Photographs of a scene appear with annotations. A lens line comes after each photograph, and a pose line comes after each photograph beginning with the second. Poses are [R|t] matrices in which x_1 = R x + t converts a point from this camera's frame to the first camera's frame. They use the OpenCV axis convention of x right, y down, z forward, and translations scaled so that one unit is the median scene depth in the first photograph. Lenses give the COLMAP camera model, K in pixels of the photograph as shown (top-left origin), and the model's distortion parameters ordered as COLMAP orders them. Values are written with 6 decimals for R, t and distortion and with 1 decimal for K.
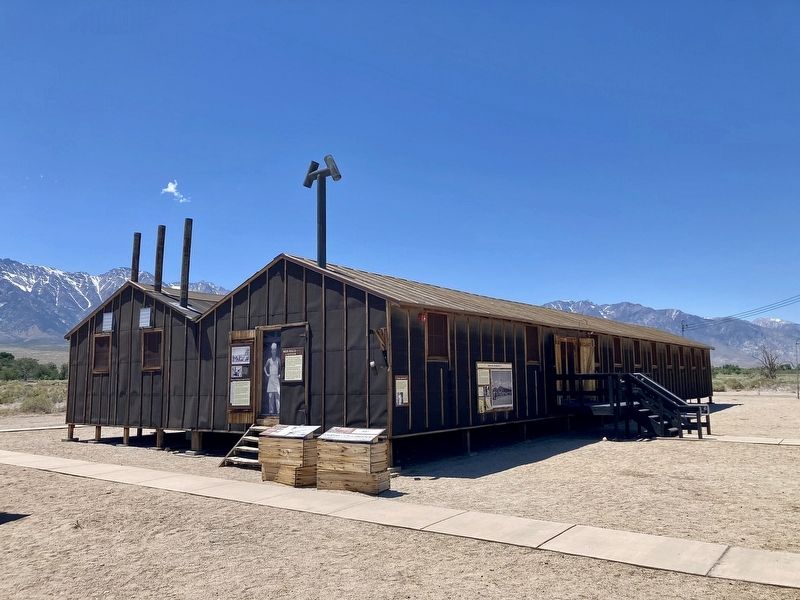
lens RADIAL K [[661.5, 0, 400.4], [0, 661.5, 299.5], [0, 0, 1]] dist [0.007126, 0.003991]
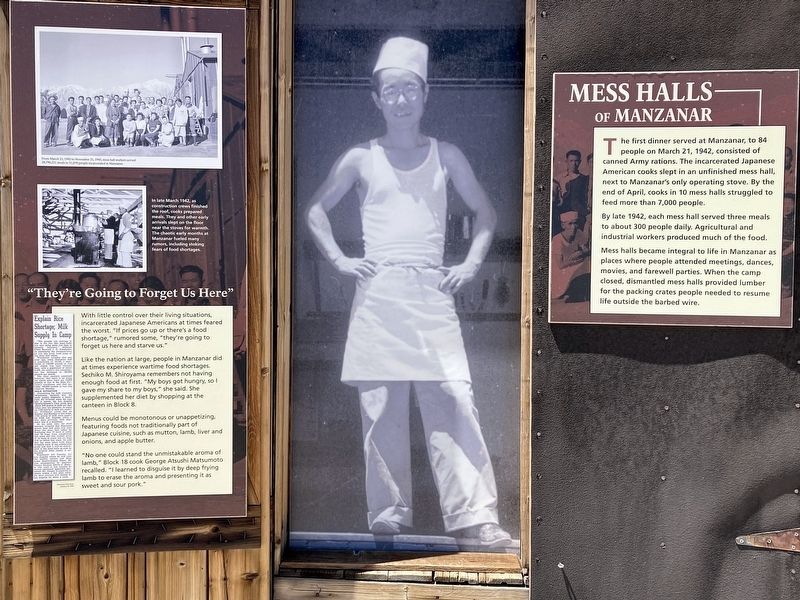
lens RADIAL K [[661.5, 0, 398.9], [0, 661.5, 297.3], [0, 0, 1]] dist [0.007126, 0.003991]
pose [[0.850932, -0.008731, 0.525204, -0.264170], [-0.093133, 0.981513, 0.167210, 0.095722], [-0.516954, -0.191198, 0.834387, 0.868606]]
